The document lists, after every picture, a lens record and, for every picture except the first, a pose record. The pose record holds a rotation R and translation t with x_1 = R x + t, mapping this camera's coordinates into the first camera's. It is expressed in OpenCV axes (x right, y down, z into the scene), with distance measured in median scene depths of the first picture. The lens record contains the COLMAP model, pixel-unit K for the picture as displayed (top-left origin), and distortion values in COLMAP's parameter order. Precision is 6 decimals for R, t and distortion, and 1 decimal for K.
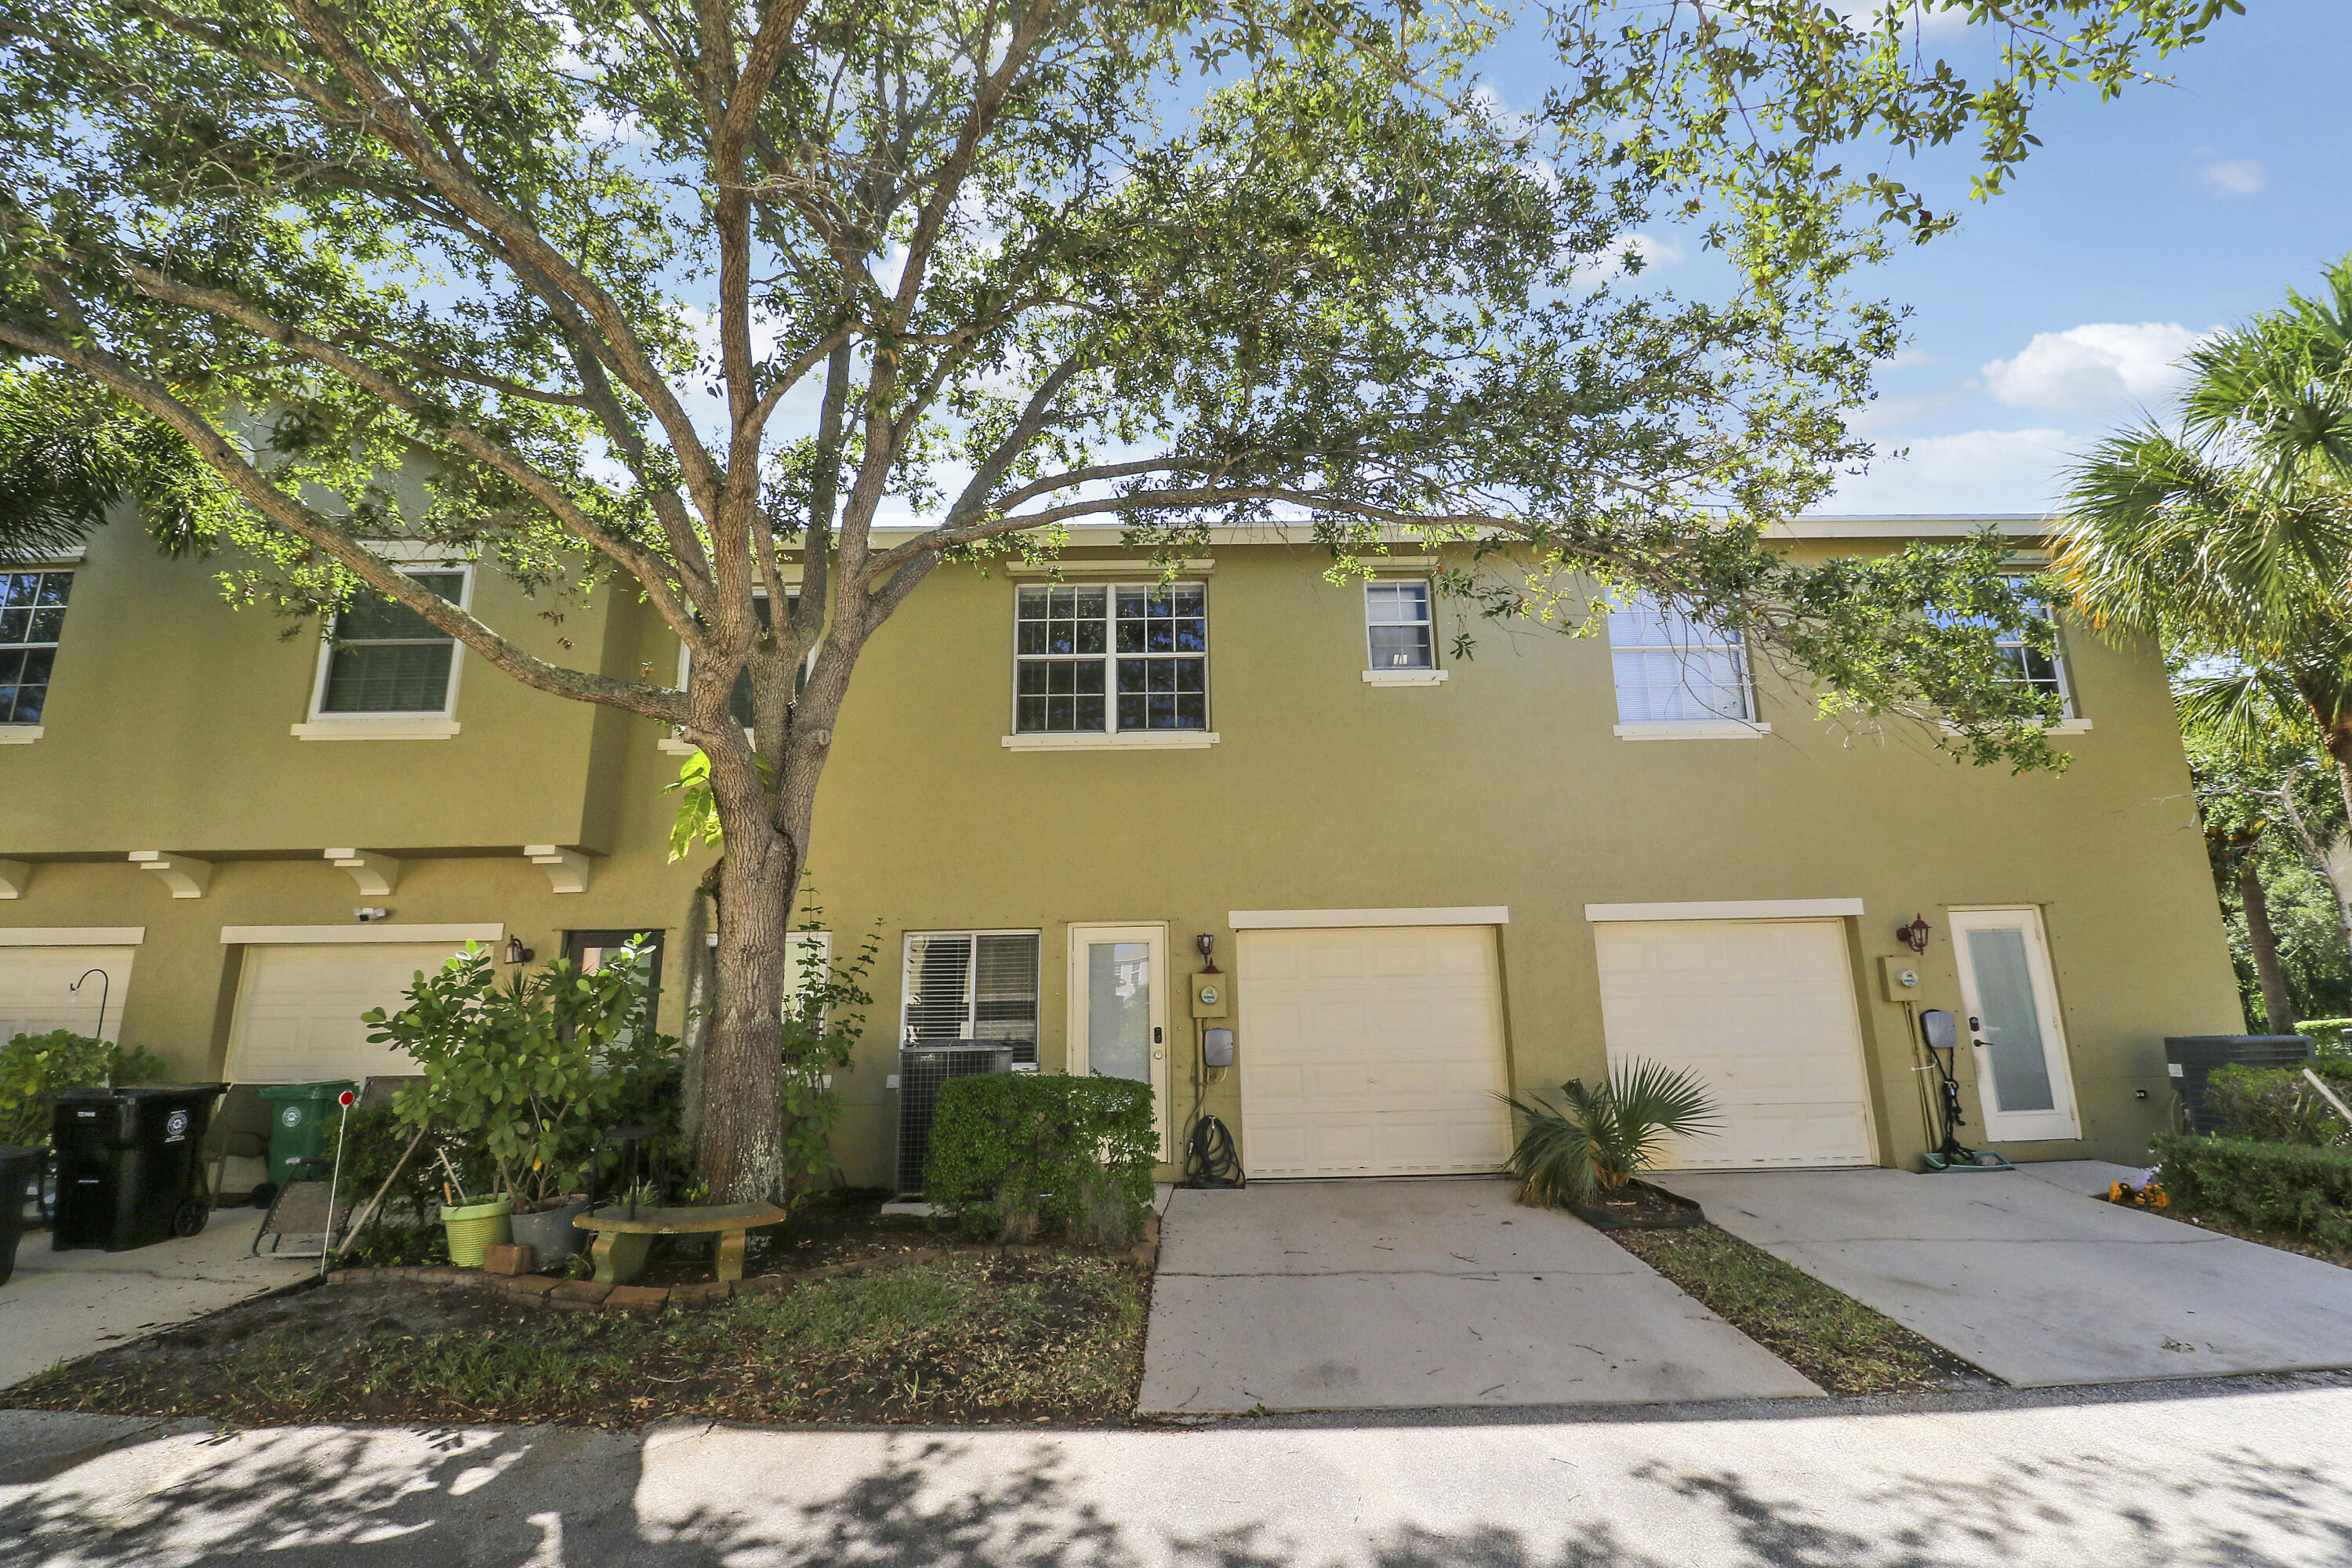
lens RADIAL K [[1072.9, 0, 1176.0], [0, 1072.9, 784.0], [0, 0, 1]] dist [0.002452, -0.012621]
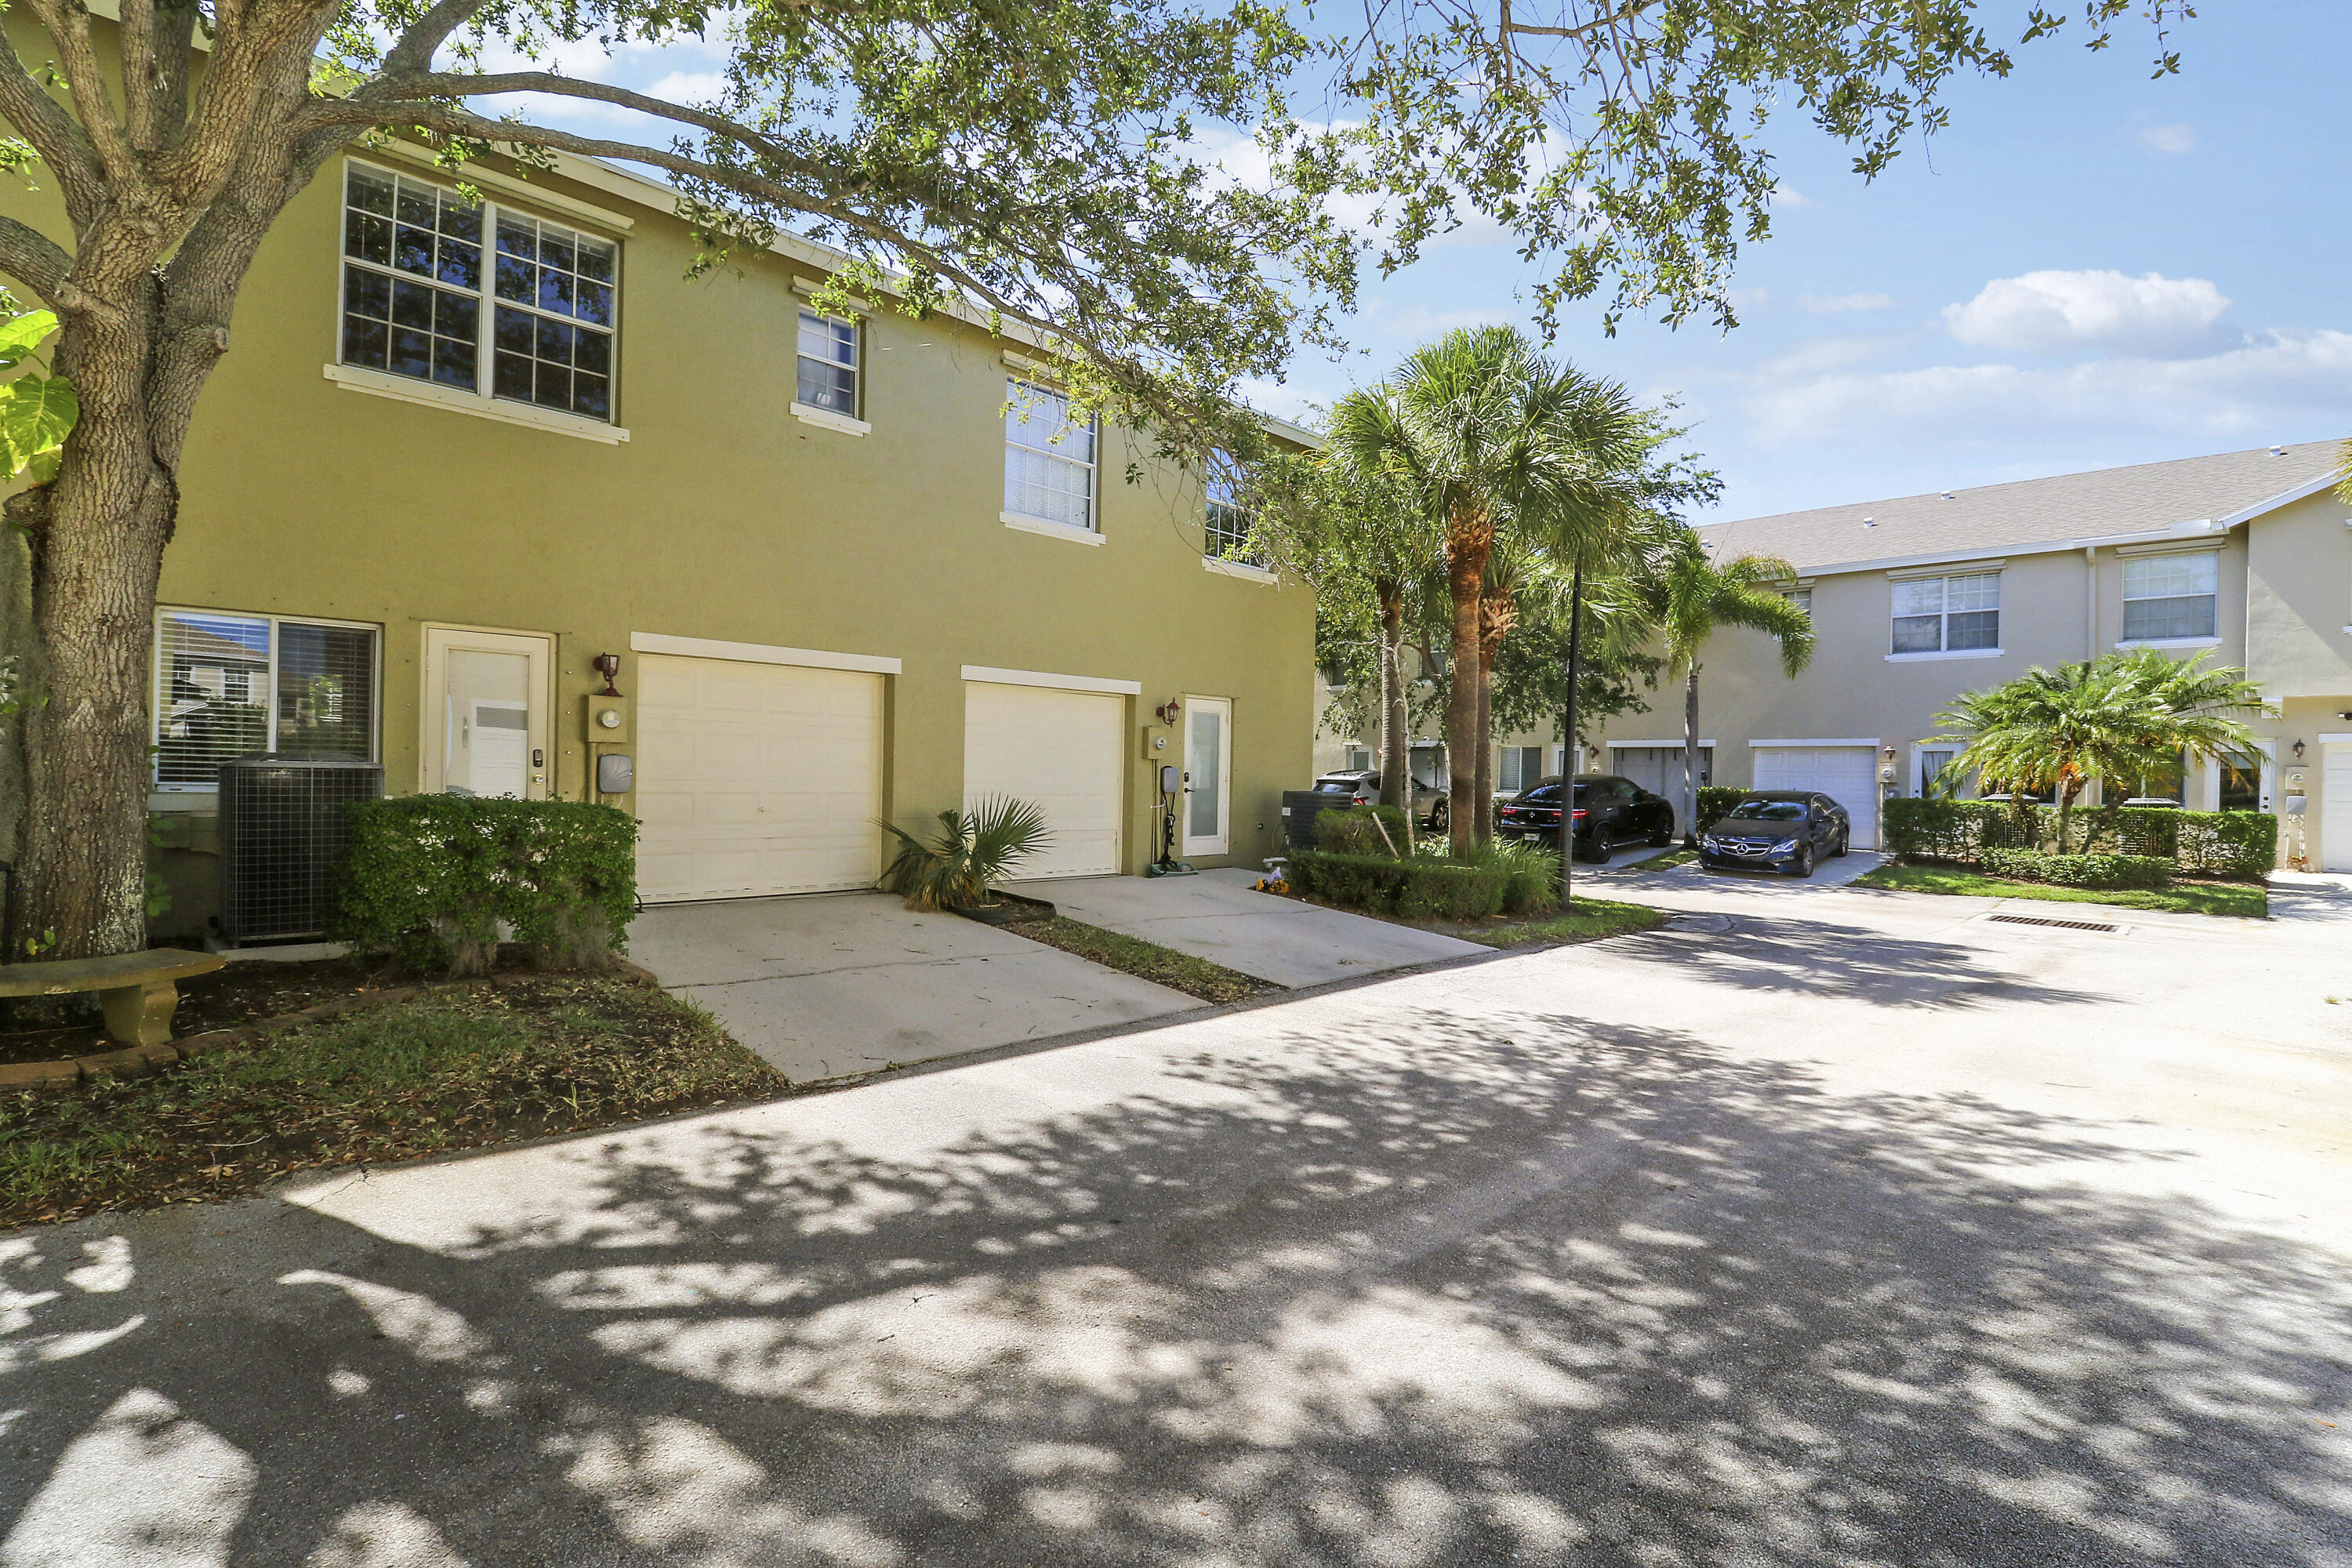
lens RADIAL K [[1088.0, 0, 1176.0], [0, 1088.0, 784.0], [0, 0, 1]] dist [-0.034854, -0.000360]
pose [[0.709480, 0.029269, 0.704117, -0.287314], [-0.197294, 0.967433, 0.158581, 0.006197], [-0.676545, -0.251428, 0.692149, 0.004895]]
